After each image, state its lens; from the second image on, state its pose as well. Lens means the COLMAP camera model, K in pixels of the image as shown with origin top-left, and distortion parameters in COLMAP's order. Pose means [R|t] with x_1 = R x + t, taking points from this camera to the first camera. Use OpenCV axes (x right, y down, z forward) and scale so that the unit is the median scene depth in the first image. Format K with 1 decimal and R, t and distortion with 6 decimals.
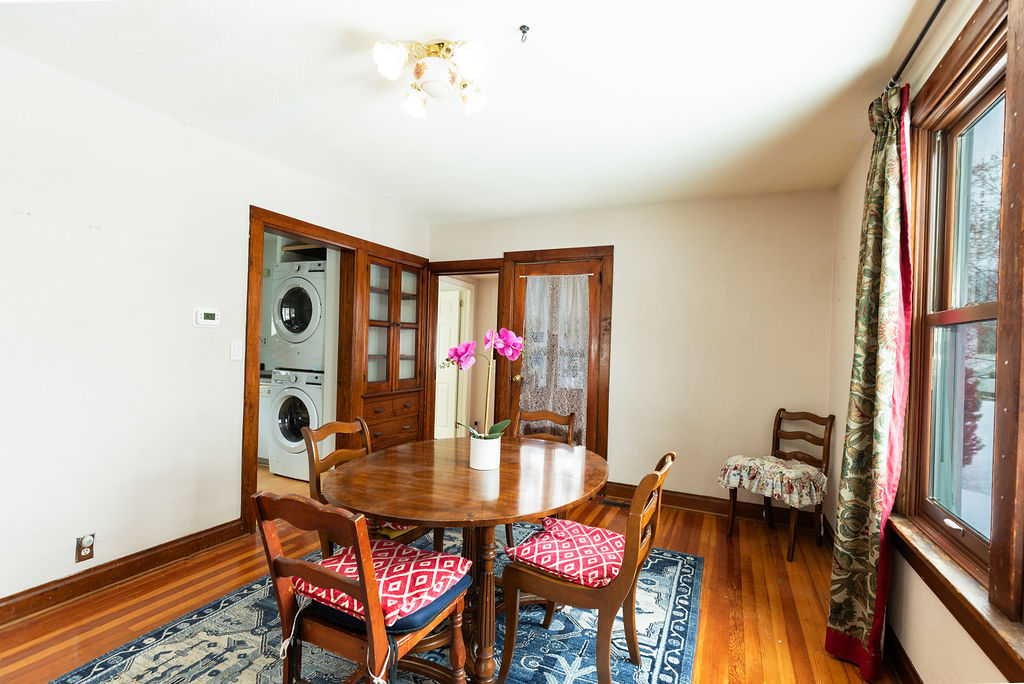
lens RADIAL K [[471.9, 0, 512.0], [0, 471.9, 342.0], [0, 0, 1]] dist [0.002274, 0.000630]
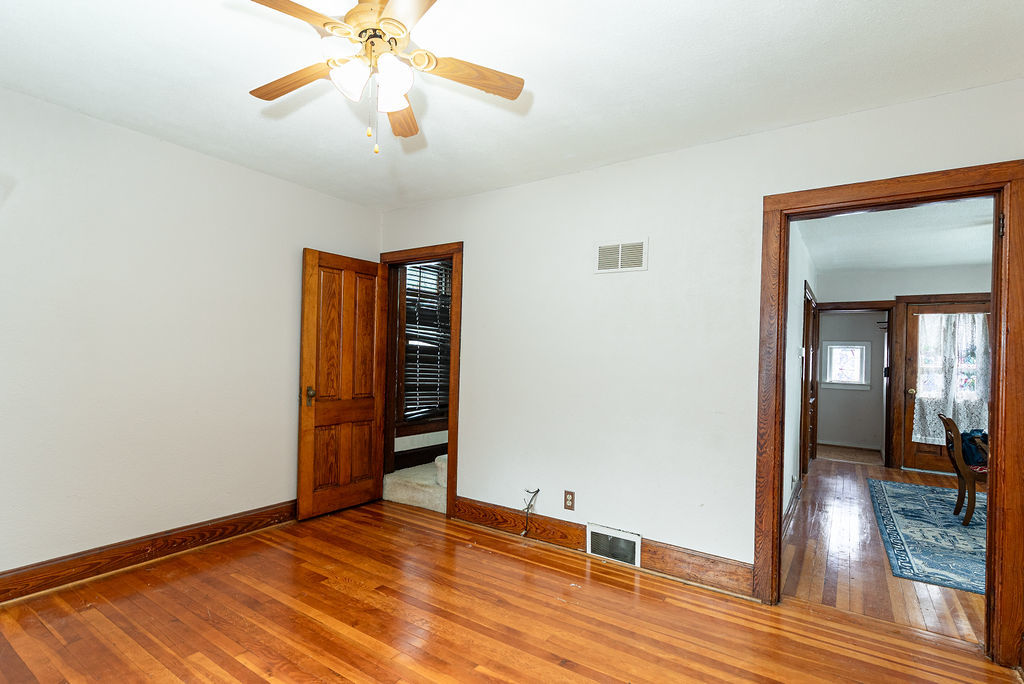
lens RADIAL K [[493.0, 0, 520.4], [0, 493.0, 357.4], [0, 0, 1]] dist [0.004840, 0.000646]
pose [[0.990245, -0.001999, -0.139324, -1.003996], [0.002601, 0.999988, 0.004136, -0.031212], [0.139314, -0.004458, 0.990238, -0.598745]]
